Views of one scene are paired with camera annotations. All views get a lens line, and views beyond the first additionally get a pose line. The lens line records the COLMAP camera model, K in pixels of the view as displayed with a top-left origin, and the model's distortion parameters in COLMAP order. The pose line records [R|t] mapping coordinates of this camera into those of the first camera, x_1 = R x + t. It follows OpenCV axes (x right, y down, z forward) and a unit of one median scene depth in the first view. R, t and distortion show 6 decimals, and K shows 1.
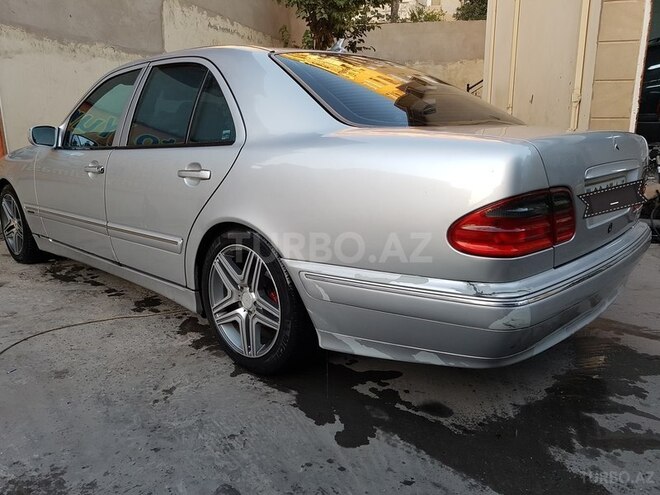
lens RADIAL K [[548.9, 0, 330.0], [0, 548.9, 247.5], [0, 0, 1]] dist [-0.001195, -0.003361]
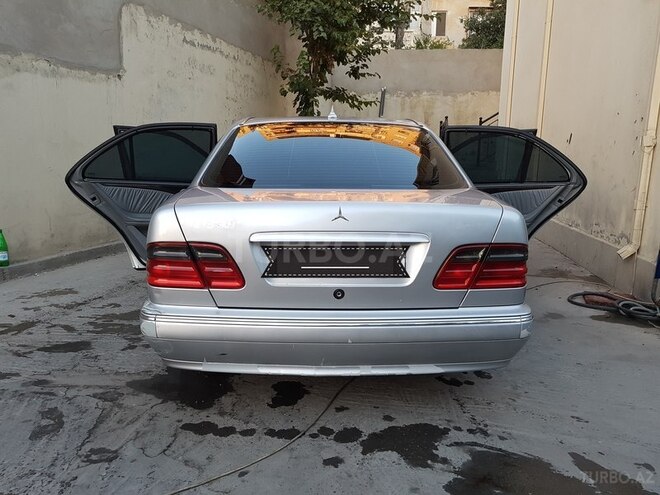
lens RADIAL K [[548.9, 0, 330.0], [0, 548.9, 247.5], [0, 0, 1]] dist [-0.001195, -0.003361]
pose [[0.999649, 0.025699, 0.006474, 0.003412], [-0.025356, 0.998501, -0.048507, -0.047719], [-0.007711, 0.048325, 0.998802, 0.154225]]
